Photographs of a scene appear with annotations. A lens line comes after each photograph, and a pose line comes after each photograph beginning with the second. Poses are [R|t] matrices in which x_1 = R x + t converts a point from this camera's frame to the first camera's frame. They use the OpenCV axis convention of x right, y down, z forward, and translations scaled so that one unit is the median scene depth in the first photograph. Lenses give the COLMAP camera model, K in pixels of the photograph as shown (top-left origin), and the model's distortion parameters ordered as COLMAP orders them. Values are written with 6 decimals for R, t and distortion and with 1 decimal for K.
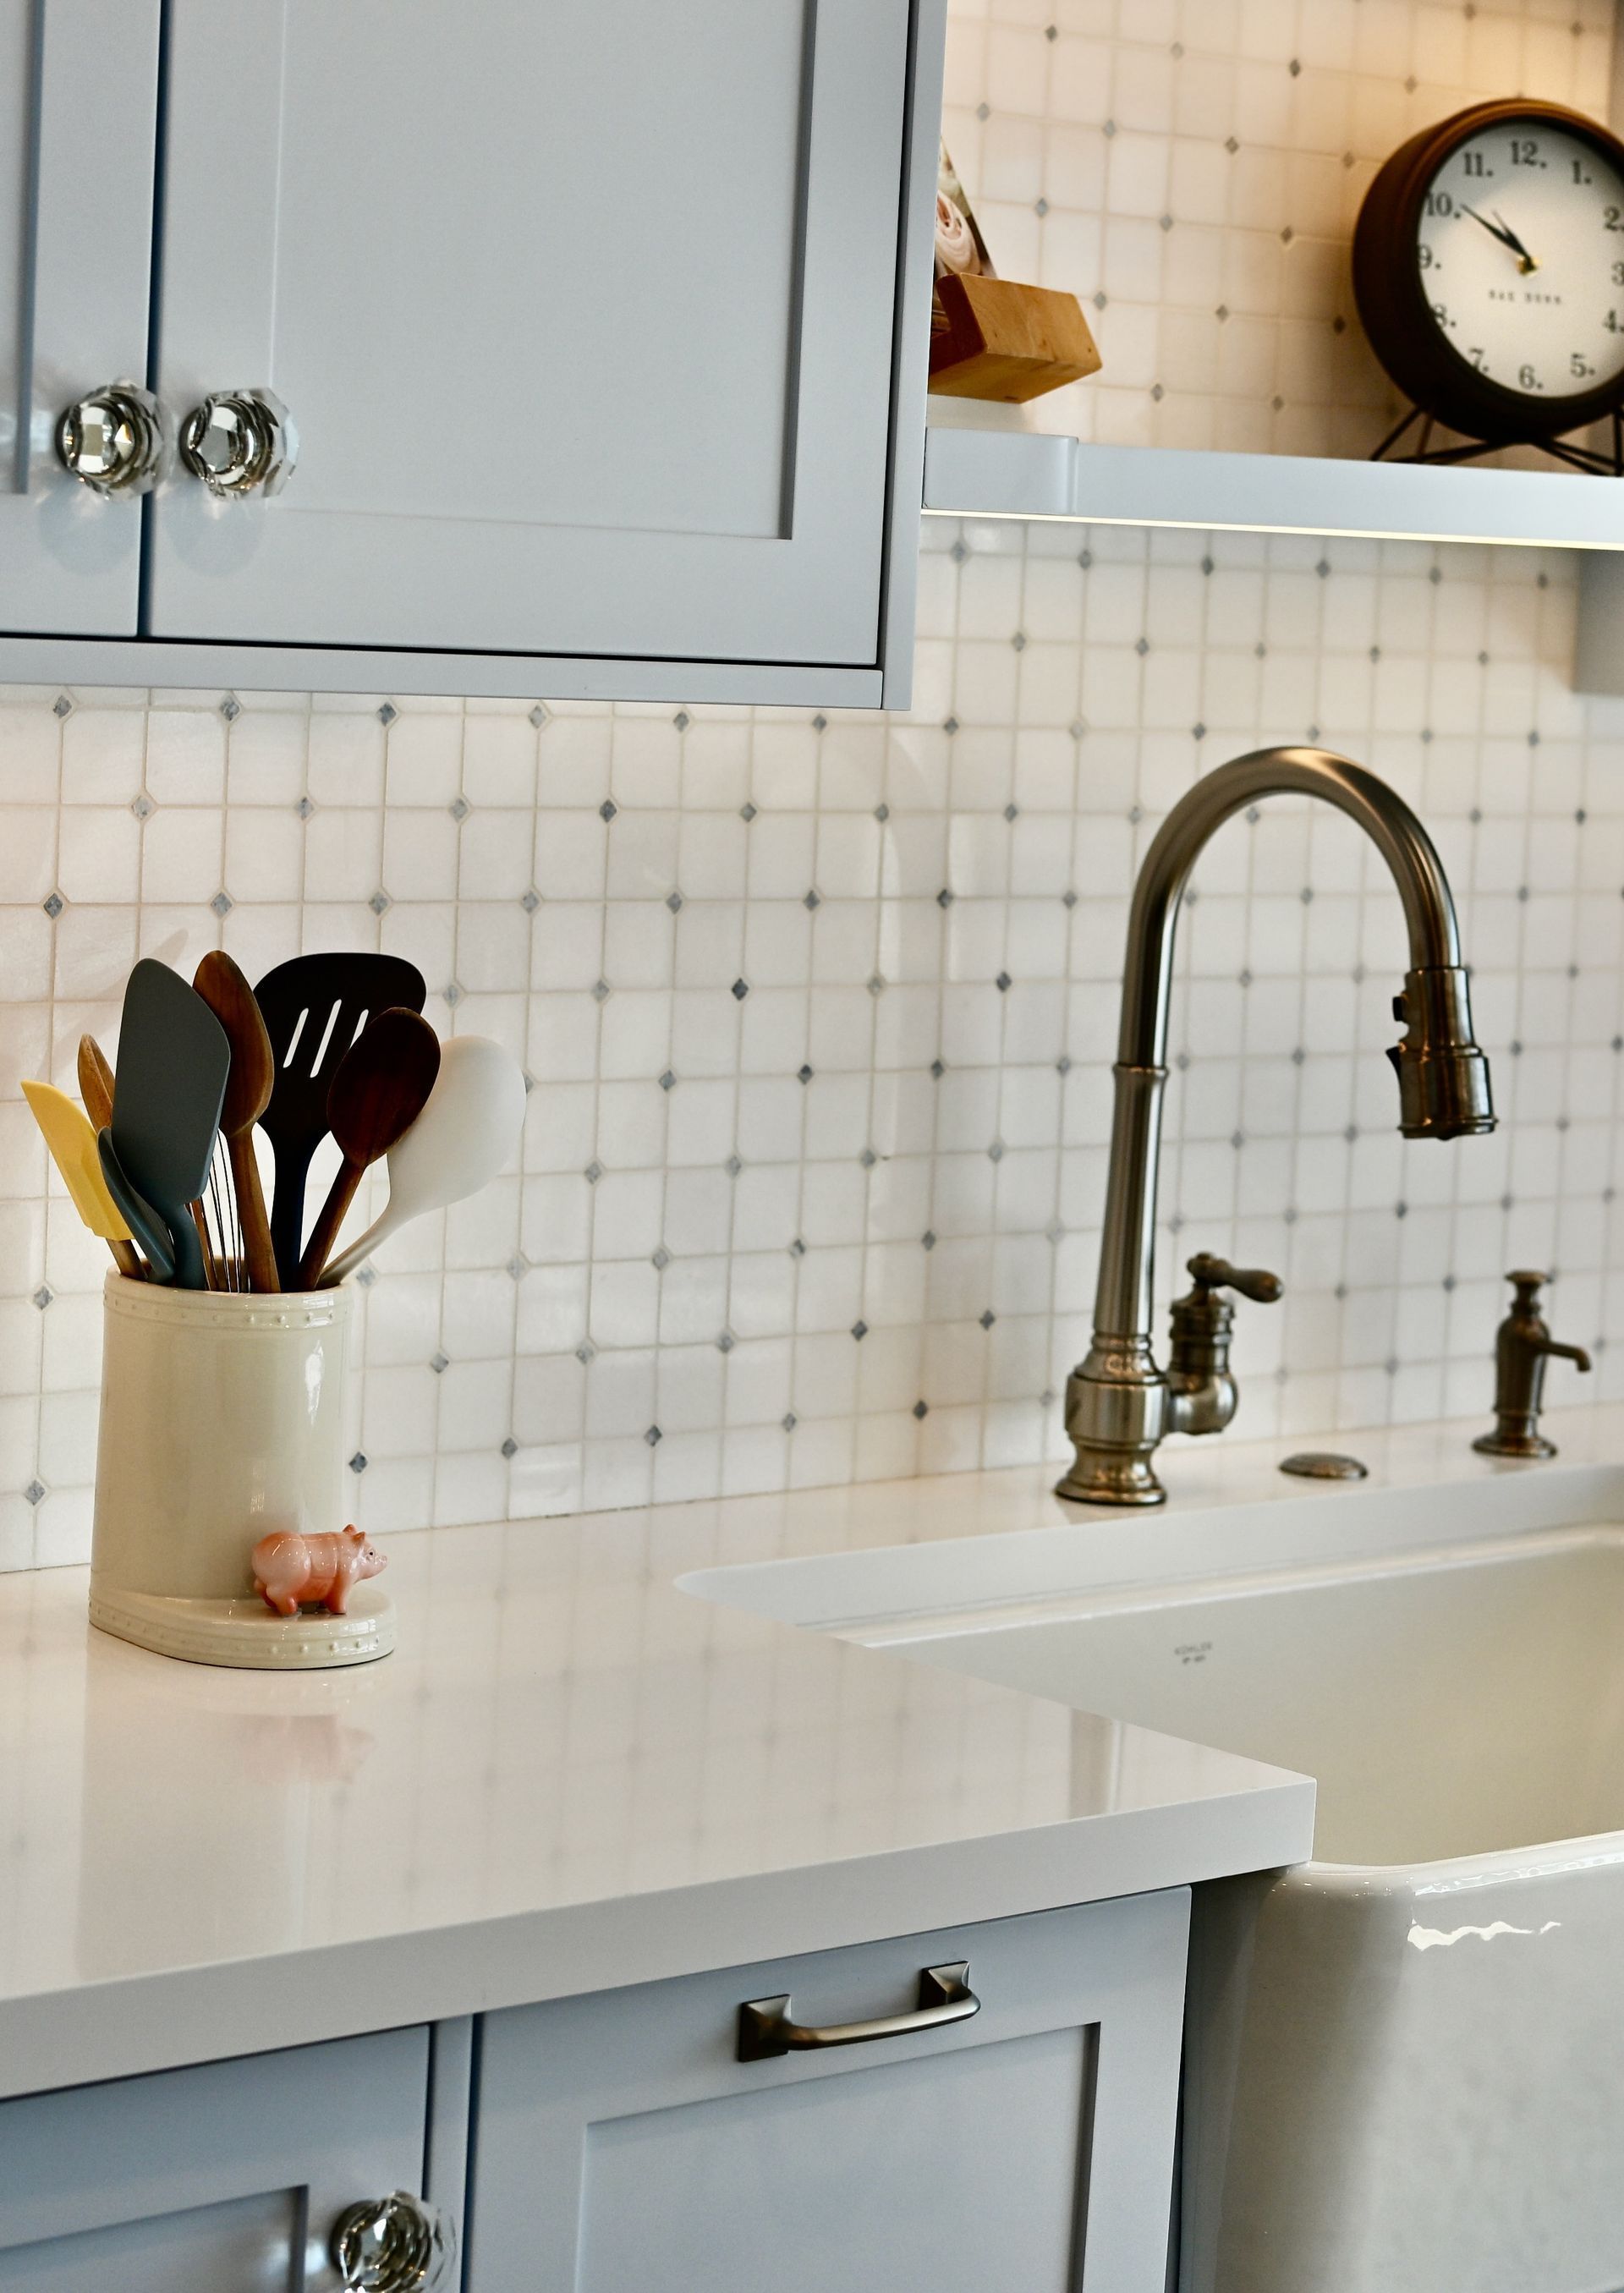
lens RADIAL K [[5377.1, 0, 812.2], [0, 5377.1, 1146.7], [0, 0, 1]] dist [-0.024499, -0.226687]
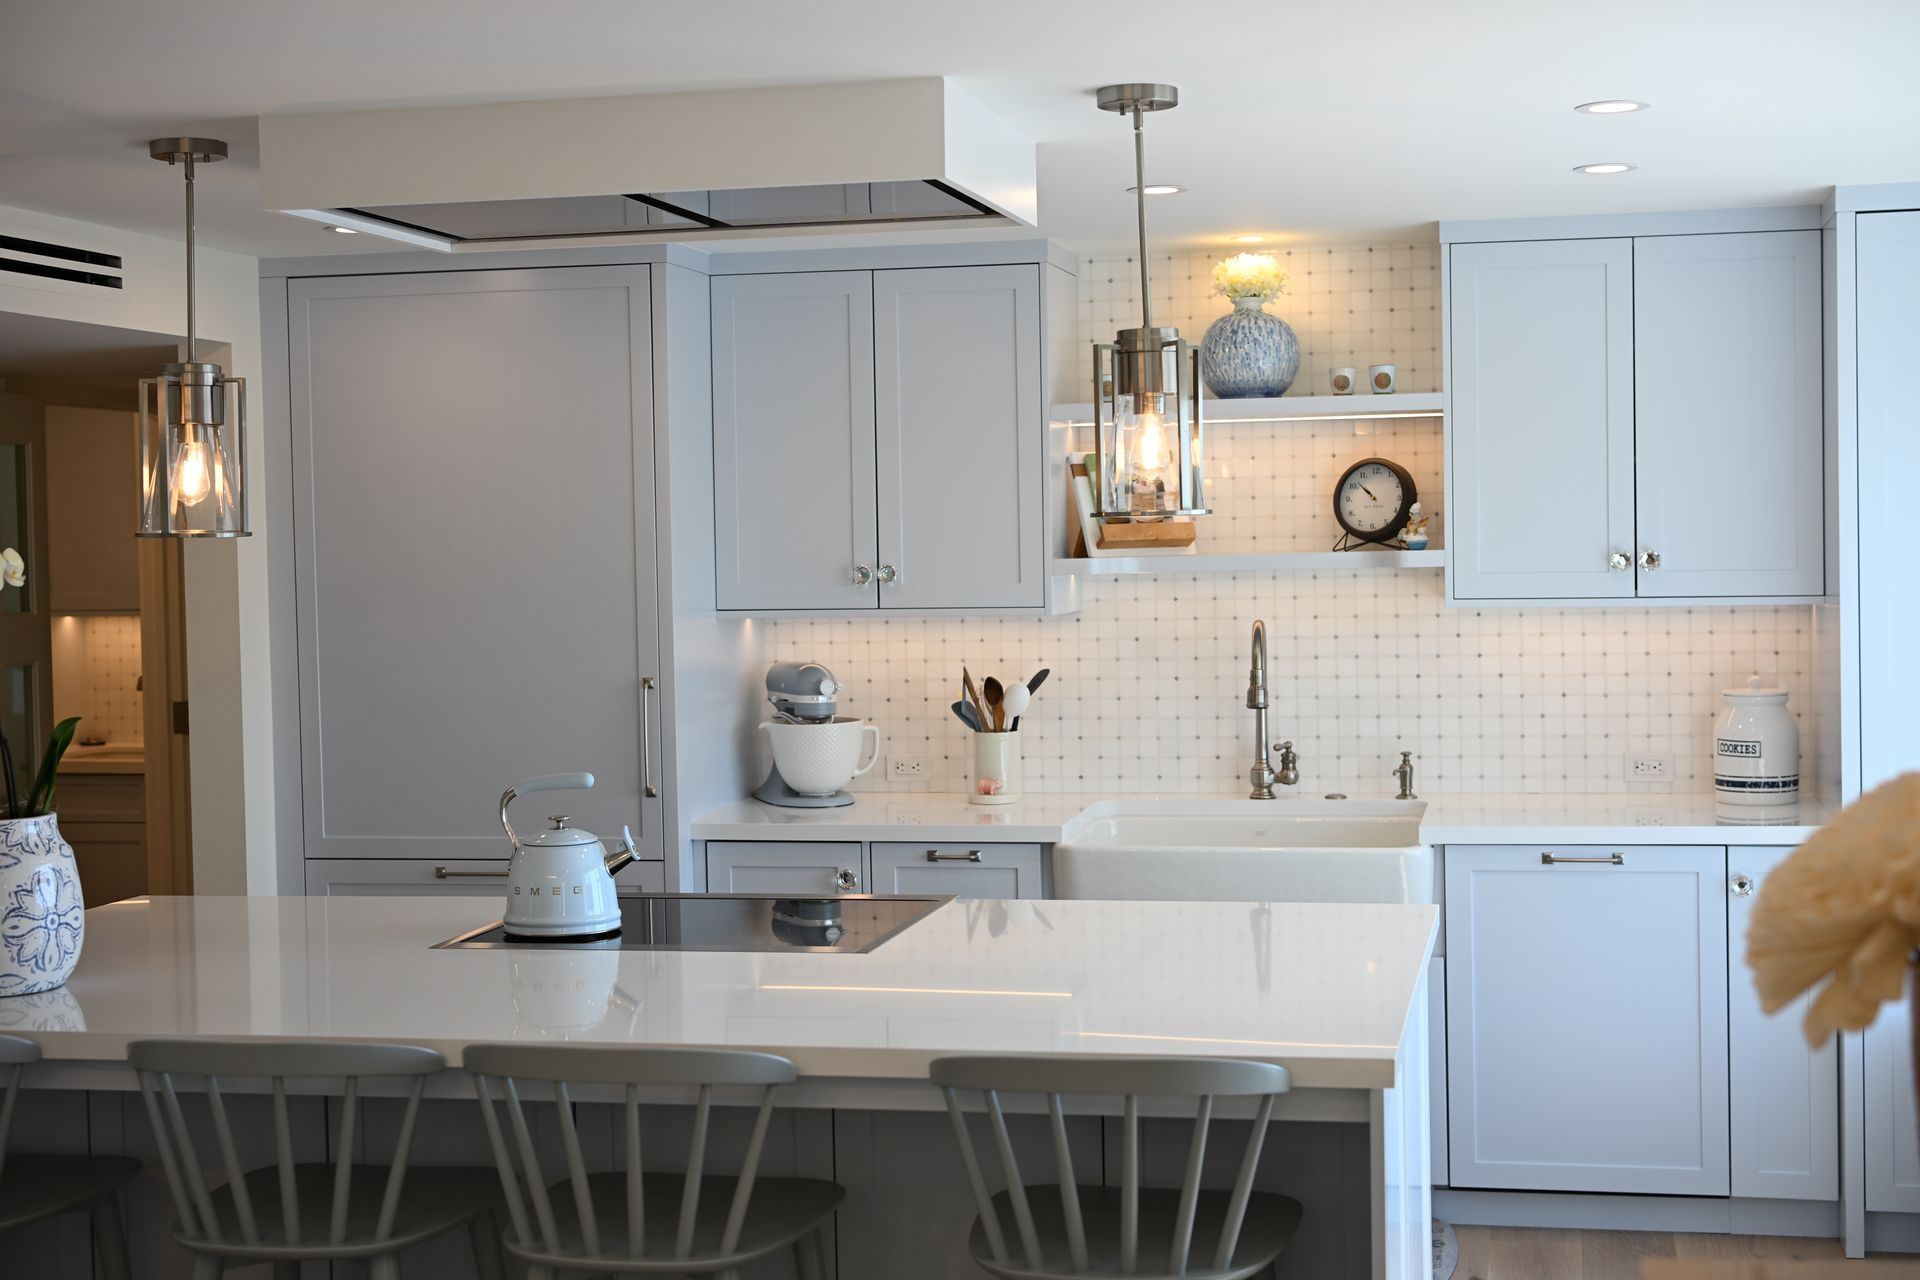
lens RADIAL K [[2673.8, 0, 960.0], [0, 2673.8, 640.0], [0, 0, 1]] dist [-0.004260, 0.127110]
pose [[0.581489, -0.026720, -0.813115, 1.604932], [-0.042079, 0.997135, -0.062859, 0.082071], [0.812465, 0.070767, 0.578698, -0.415842]]
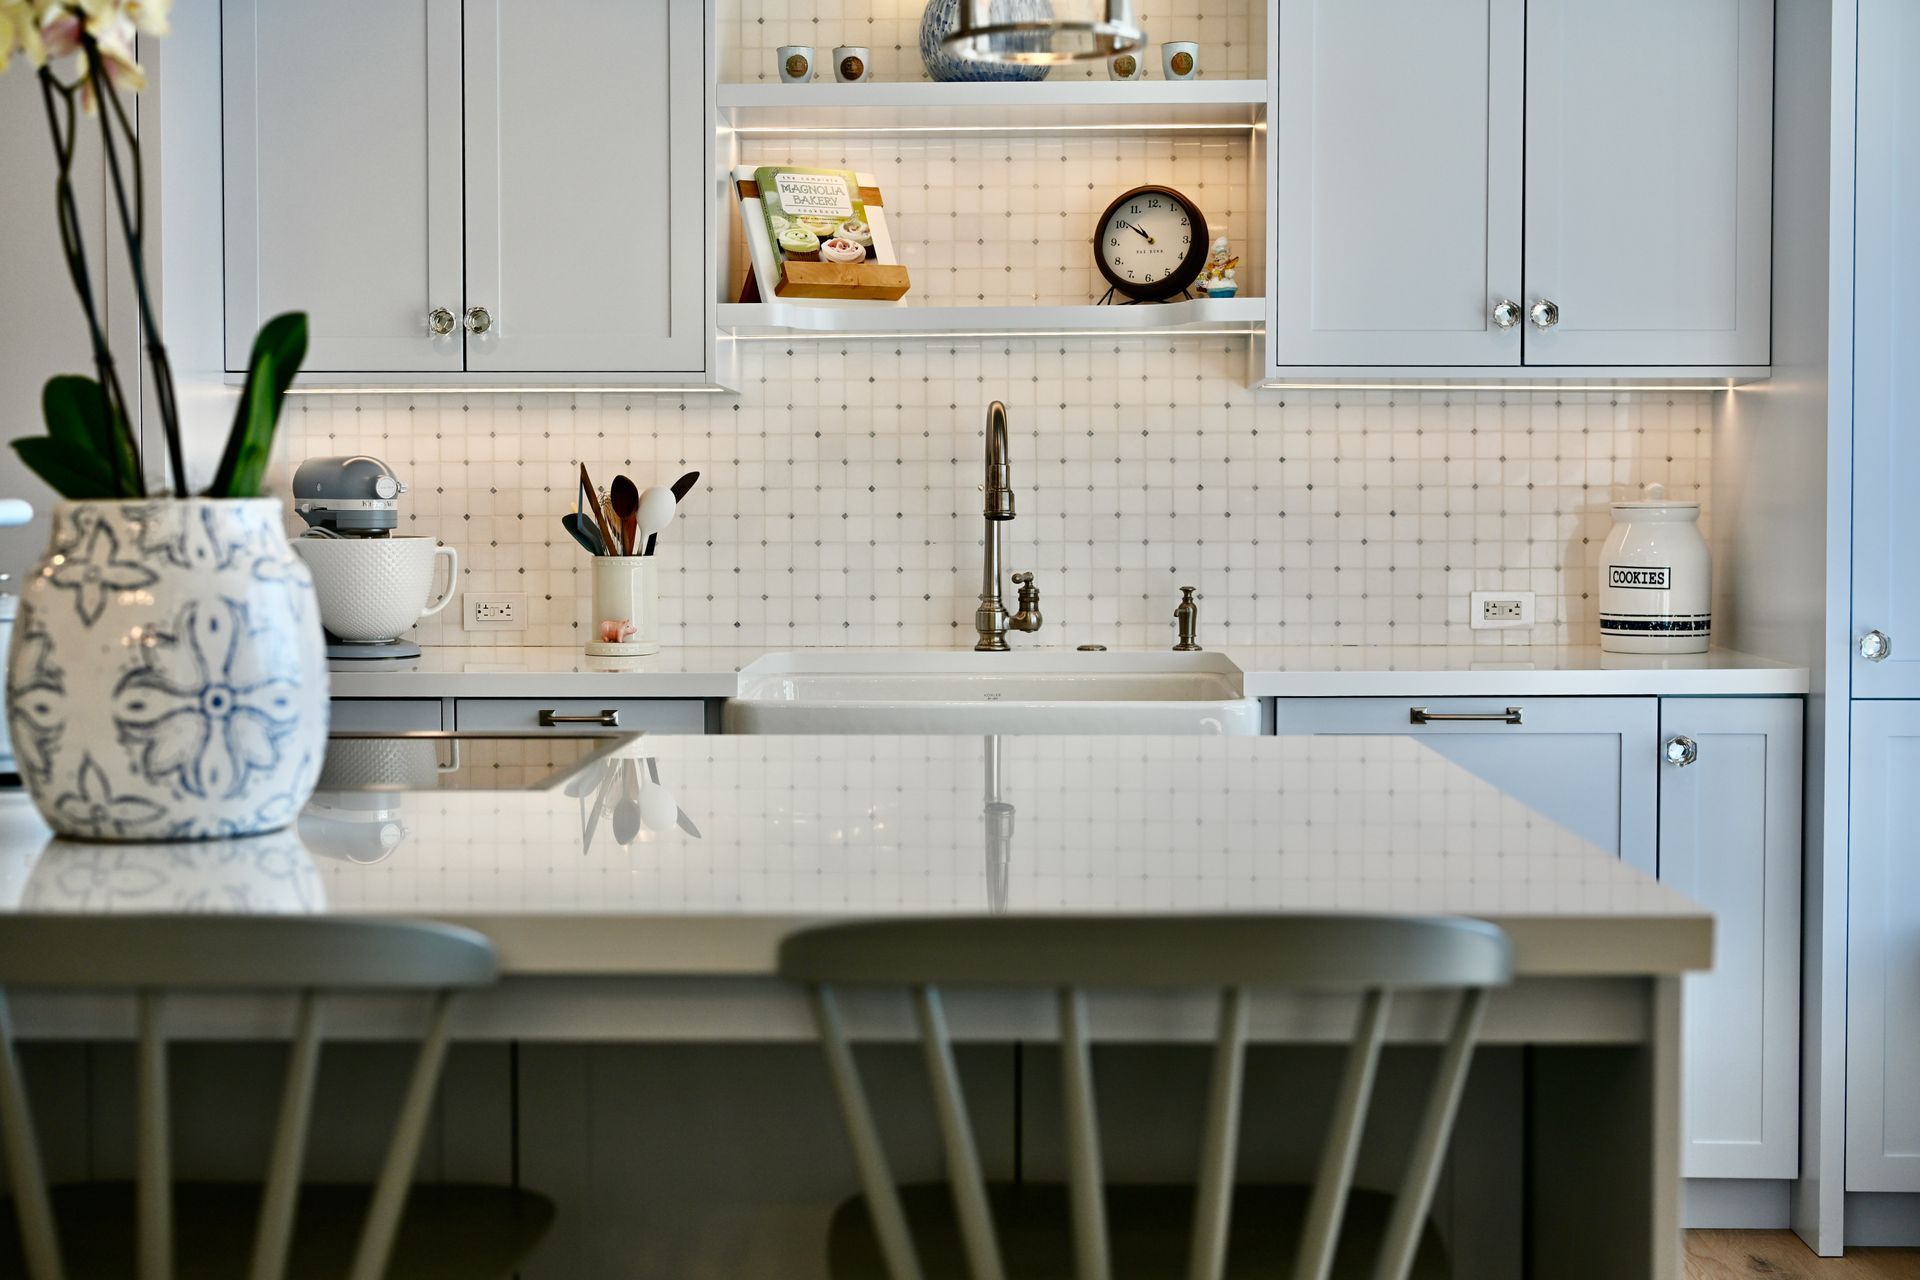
lens RADIAL K [[2700.6, 0, 917.0], [0, 2700.6, 647.7], [0, 0, 1]] dist [-0.013182, 0.180059]
pose [[0.720480, -0.016390, -0.693282, 1.082957], [-0.040521, 0.997018, -0.065681, 0.164725], [0.692291, 0.075415, 0.717667, -0.144488]]
